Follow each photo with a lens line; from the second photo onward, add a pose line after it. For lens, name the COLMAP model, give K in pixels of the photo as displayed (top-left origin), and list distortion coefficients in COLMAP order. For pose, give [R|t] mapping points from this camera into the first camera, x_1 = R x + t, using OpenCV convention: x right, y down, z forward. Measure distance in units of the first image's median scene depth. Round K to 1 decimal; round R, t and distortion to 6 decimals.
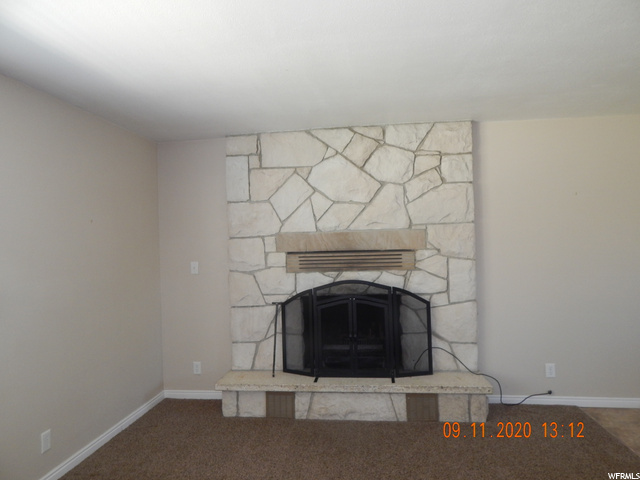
lens RADIAL K [[425.3, 0, 319.8], [0, 425.3, 238.8], [0, 0, 1]] dist [0.010253, -0.010476]
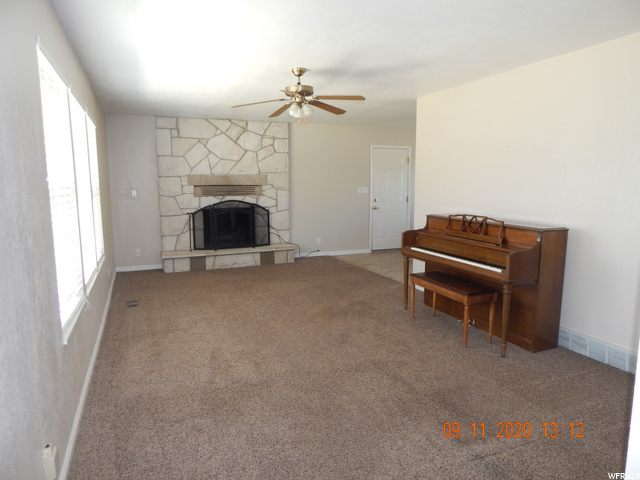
lens RADIAL K [[425.3, 0, 319.6], [0, 425.3, 240.0], [0, 0, 1]] dist [0.010253, -0.010476]
pose [[0.872687, -0.042287, 0.486446, -0.526443], [-0.020588, 0.992170, 0.123185, 0.029002], [-0.487846, -0.117517, 0.864983, -0.905599]]
